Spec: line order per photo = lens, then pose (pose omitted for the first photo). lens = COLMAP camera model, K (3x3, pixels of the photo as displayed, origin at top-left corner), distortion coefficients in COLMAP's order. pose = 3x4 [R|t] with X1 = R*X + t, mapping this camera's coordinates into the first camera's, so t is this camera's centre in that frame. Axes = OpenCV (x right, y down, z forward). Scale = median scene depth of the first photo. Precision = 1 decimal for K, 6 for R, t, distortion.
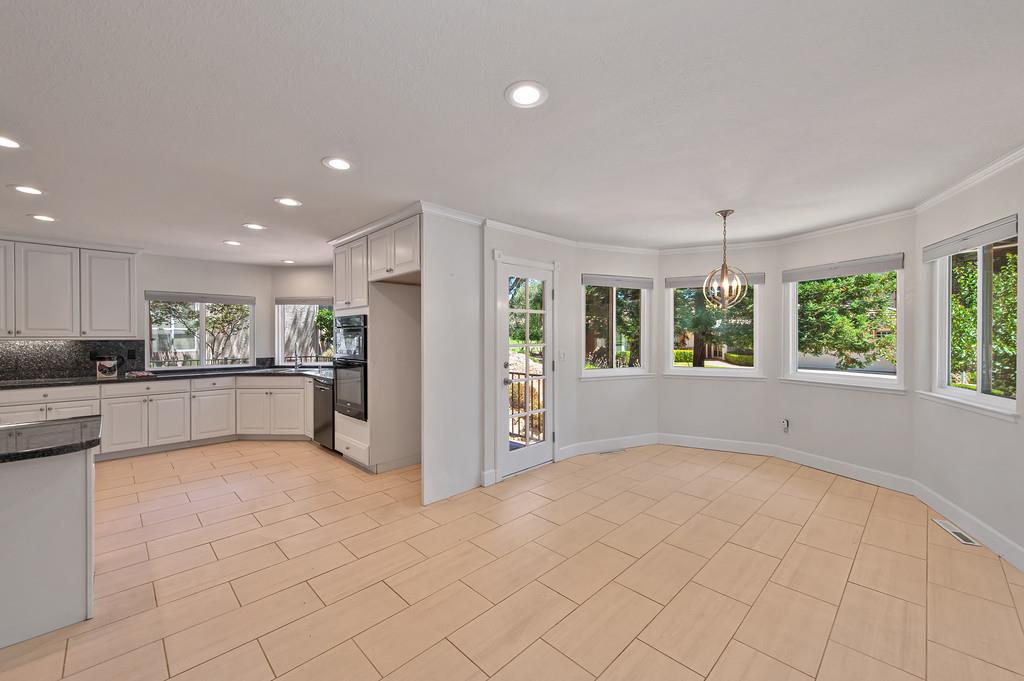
lens RADIAL K [[401.4, 0, 511.5], [0, 401.4, 339.8], [0, 0, 1]] dist [0.011598, -0.001028]
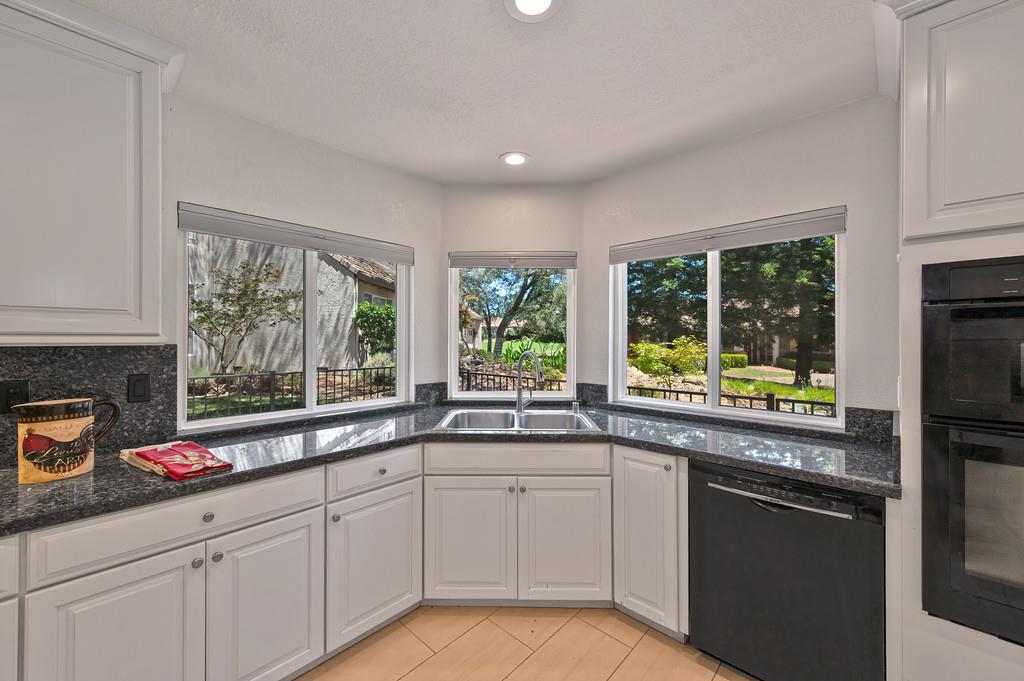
lens RADIAL K [[401.4, 0, 514.7], [0, 401.4, 339.8], [0, 0, 1]] dist [0.011598, -0.001028]
pose [[0.999026, 0.003702, 0.043959, -0.790914], [-0.003469, 0.999979, -0.005385, -0.003632], [-0.043979, 0.005228, 0.999019, 0.803229]]
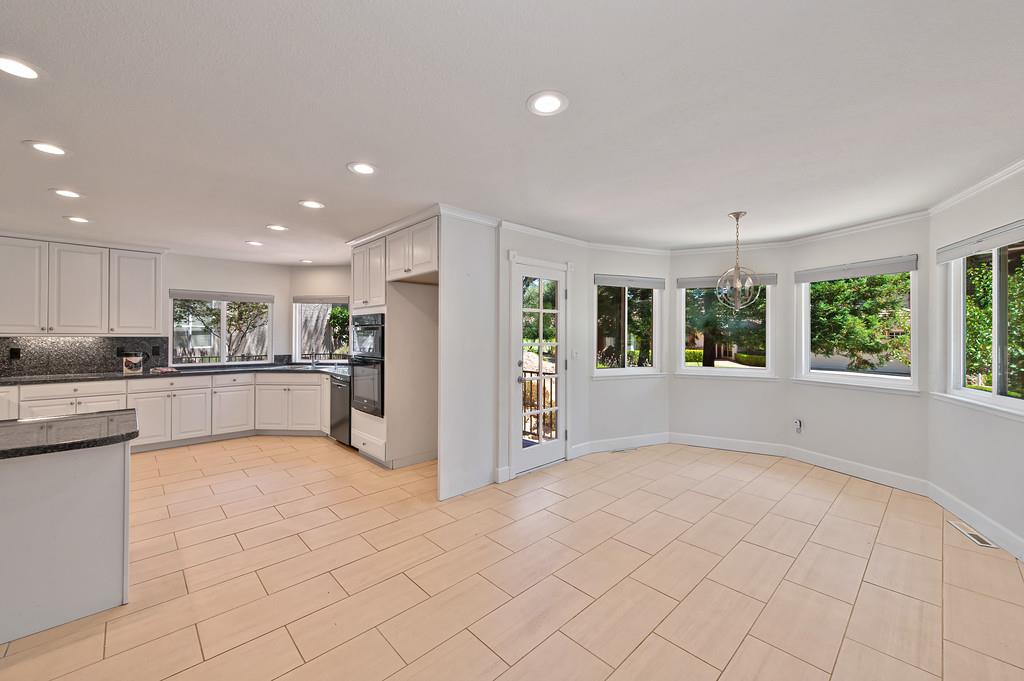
lens RADIAL K [[401.4, 0, 511.3], [0, 401.4, 334.4], [0, 0, 1]] dist [0.011598, -0.001028]
pose [[0.999839, 0.005335, -0.017118, -0.018855], [-0.005509, 0.999934, -0.010101, -0.000636], [0.017063, 0.010194, 0.999802, -0.018518]]
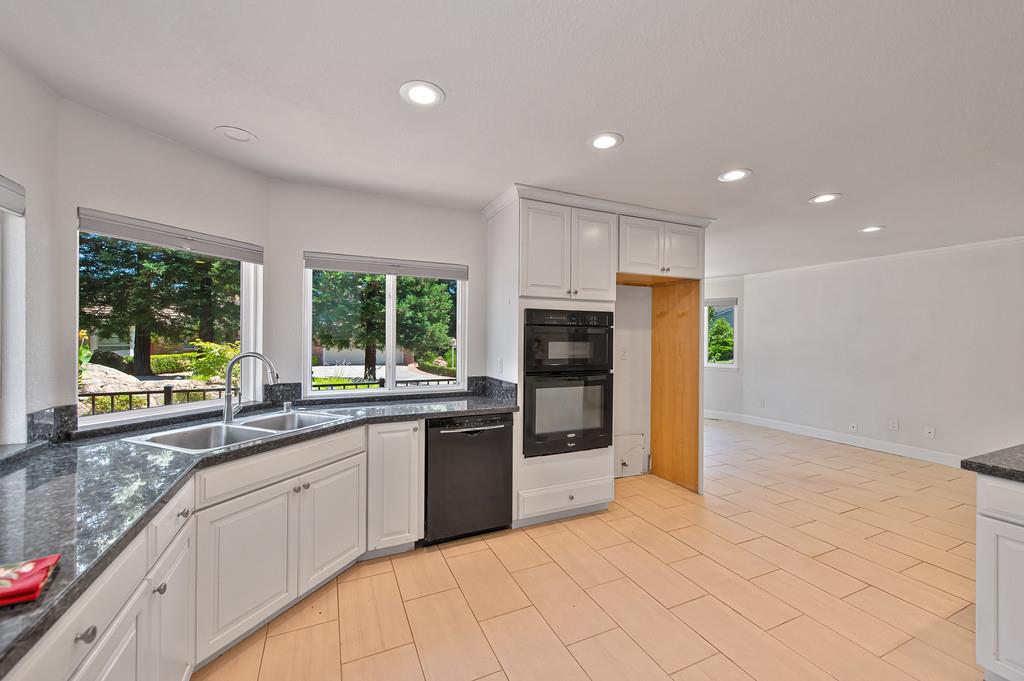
lens RADIAL K [[401.4, 0, 510.5], [0, 401.4, 338.8], [0, 0, 1]] dist [0.011598, -0.001028]
pose [[0.338636, 0.002439, 0.940914, -1.128432], [-0.000242, 0.999997, -0.002506, -0.006944], [-0.940917, 0.000621, 0.338636, 0.877088]]
